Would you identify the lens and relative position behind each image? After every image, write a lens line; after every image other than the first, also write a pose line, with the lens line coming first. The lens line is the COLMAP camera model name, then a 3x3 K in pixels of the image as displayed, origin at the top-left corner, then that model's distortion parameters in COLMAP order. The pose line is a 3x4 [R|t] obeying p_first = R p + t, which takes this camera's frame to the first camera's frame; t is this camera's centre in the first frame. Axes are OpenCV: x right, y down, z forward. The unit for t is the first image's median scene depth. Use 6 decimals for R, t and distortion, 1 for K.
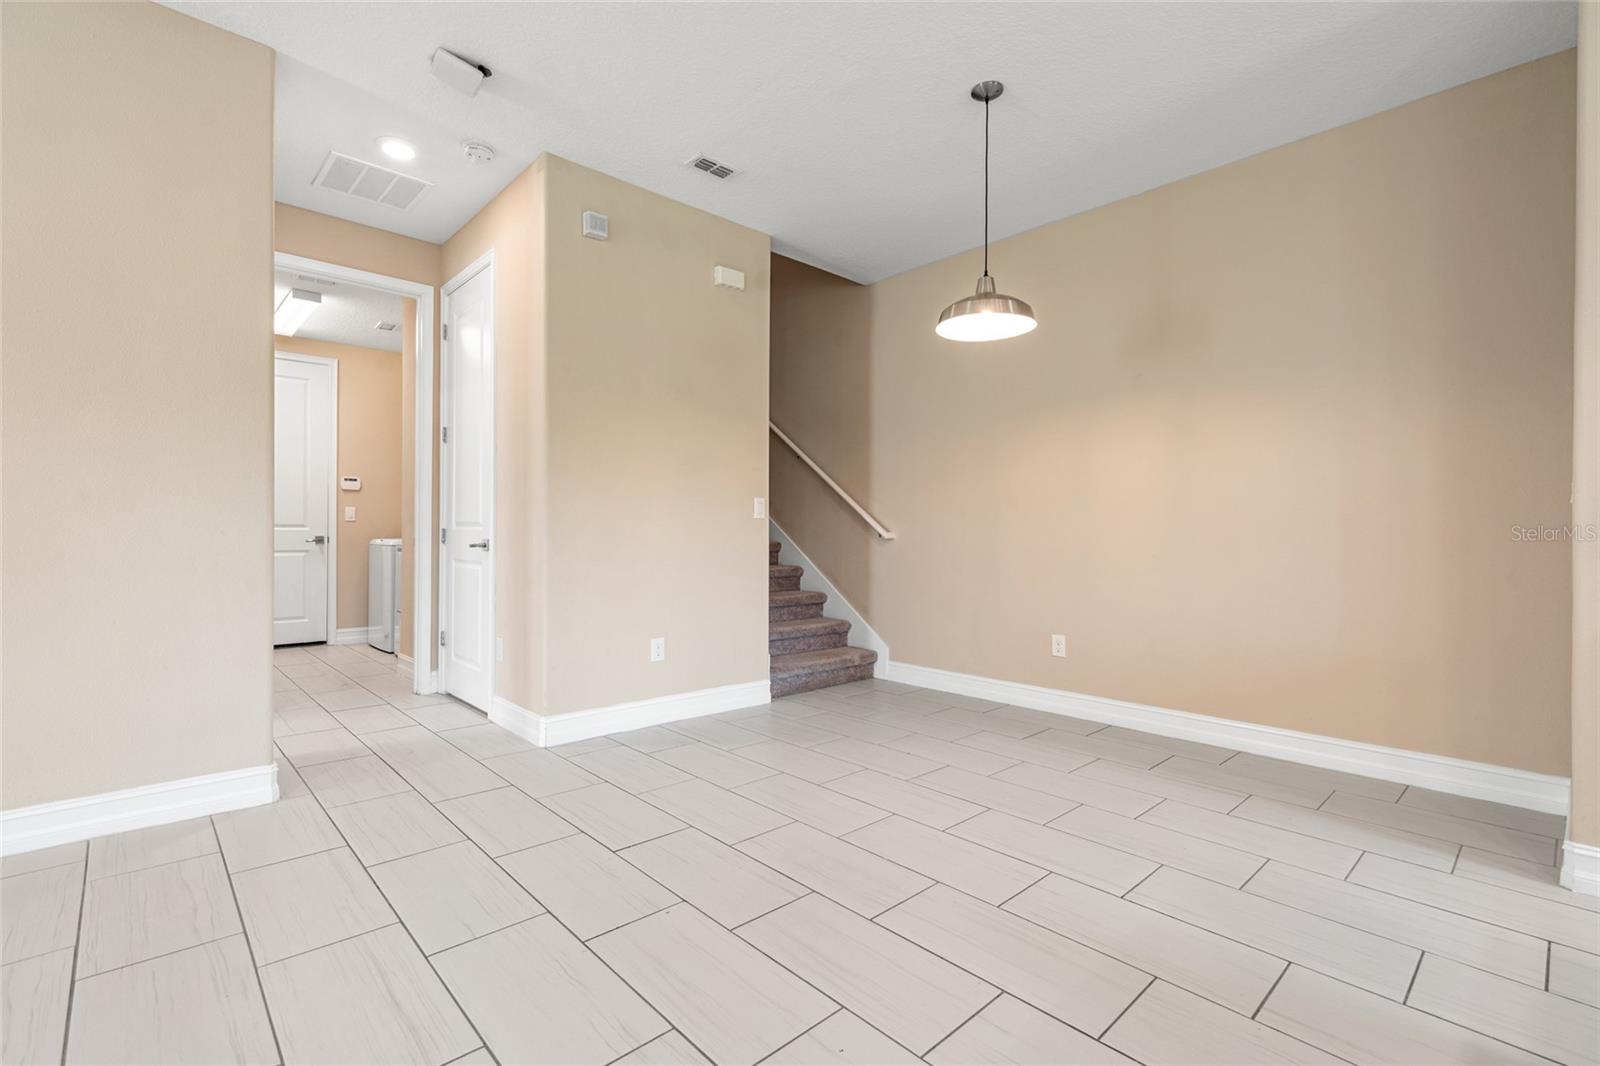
lens RADIAL K [[714.1, 0, 787.1], [0, 714.1, 533.7], [0, 0, 1]] dist [-0.002165, -0.000005]
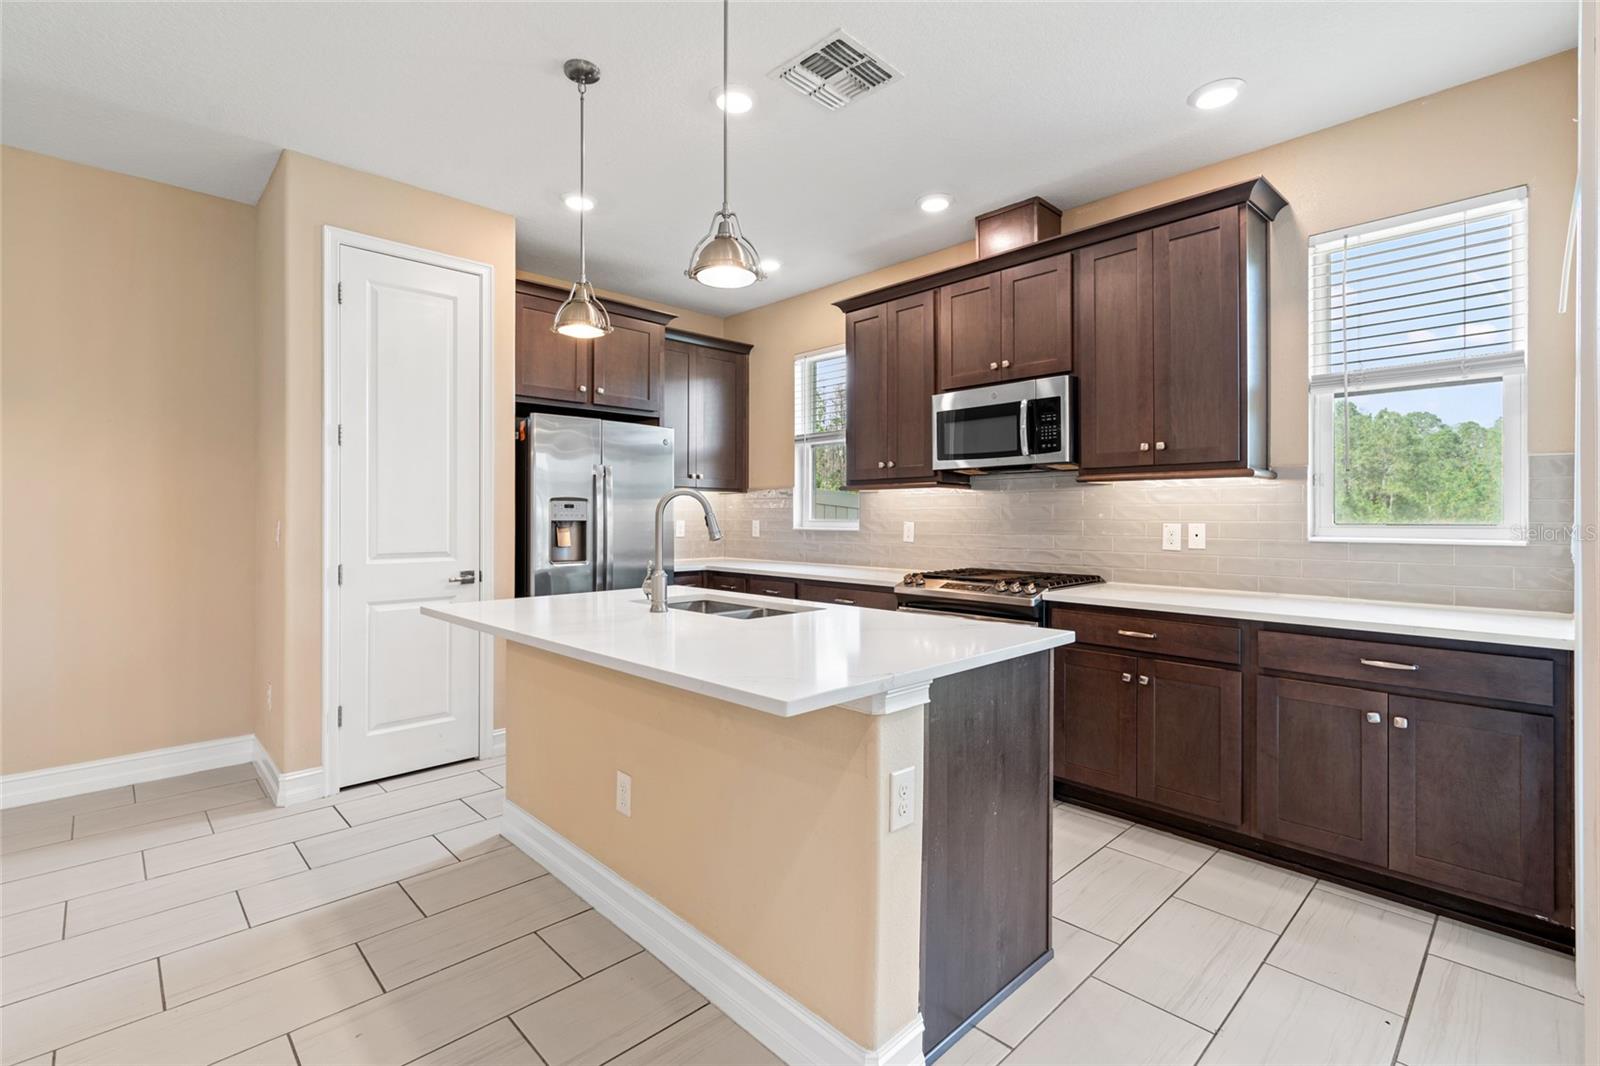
lens RADIAL K [[720.0, 0, 793.9], [0, 720.0, 515.2], [0, 0, 1]] dist [0.000639, 0.000319]
pose [[-0.020361, -0.006073, 0.999774, -0.232477], [-0.001629, 0.999980, 0.006041, -0.065093], [-0.999791, -0.001506, -0.020370, -0.013168]]
